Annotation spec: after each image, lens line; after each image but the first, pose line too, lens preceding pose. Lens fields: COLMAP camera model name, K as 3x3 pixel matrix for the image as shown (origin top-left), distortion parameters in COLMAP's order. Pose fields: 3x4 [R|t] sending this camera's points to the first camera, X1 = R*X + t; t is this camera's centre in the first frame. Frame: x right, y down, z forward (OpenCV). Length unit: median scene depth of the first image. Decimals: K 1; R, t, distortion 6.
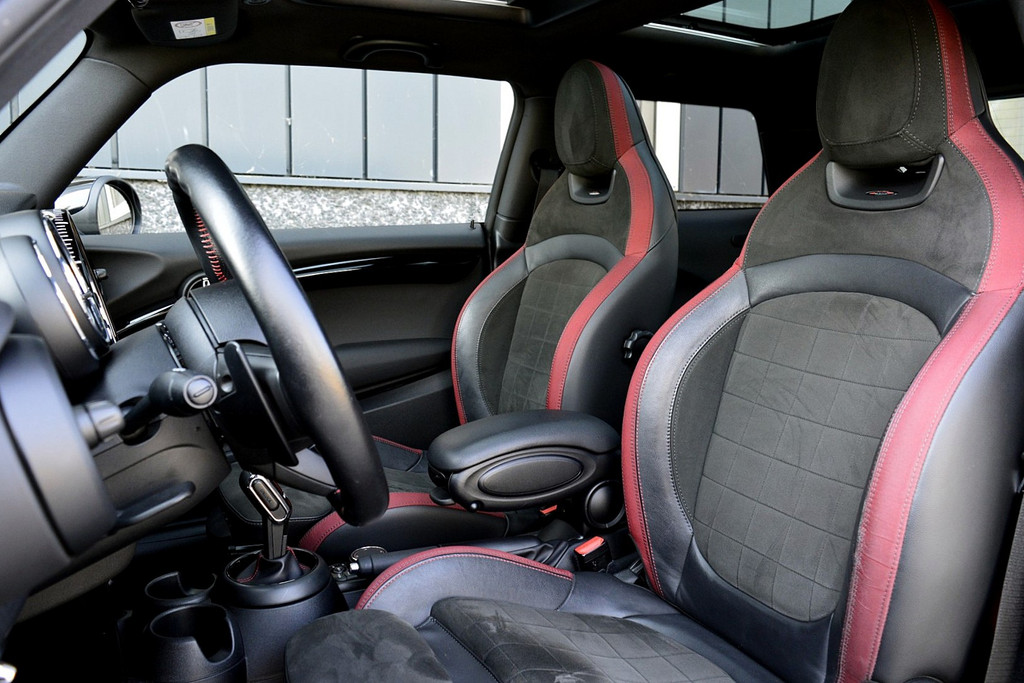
lens RADIAL K [[843.3, 0, 512.0], [0, 843.3, 341.5], [0, 0, 1]] dist [-0.035992, 0.000867]
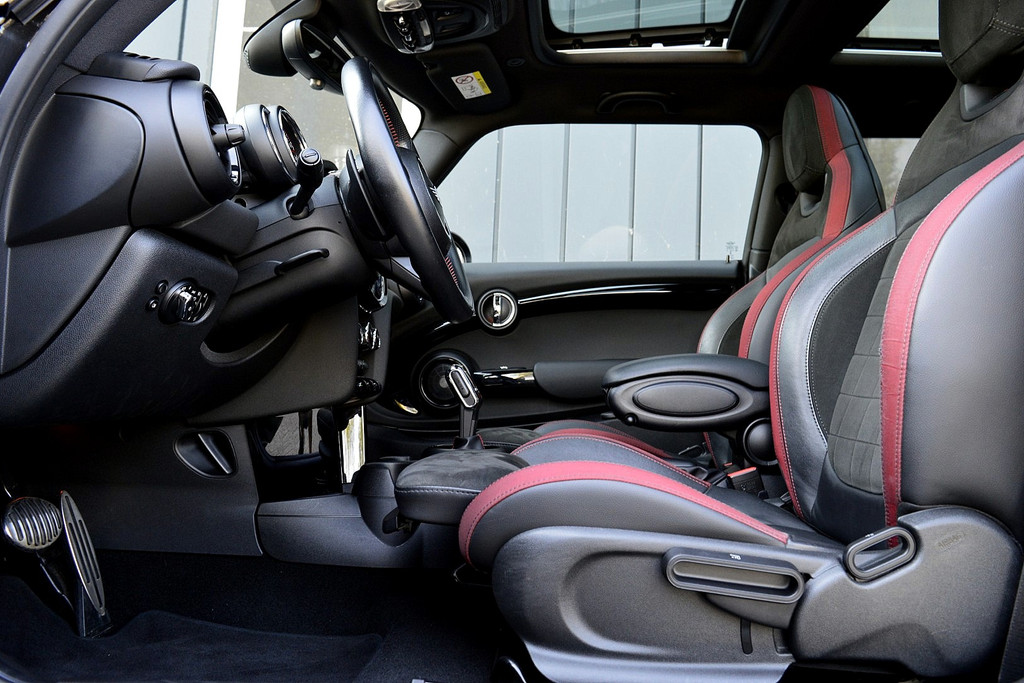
lens RADIAL K [[826.3, 0, 512.0], [0, 826.3, 341.5], [0, 0, 1]] dist [-0.000900, 0.002392]
pose [[0.870558, -0.016238, -0.491798, 0.364417], [-0.098310, 0.973565, -0.206169, 0.333892], [0.482145, 0.227831, 0.845949, -0.056644]]
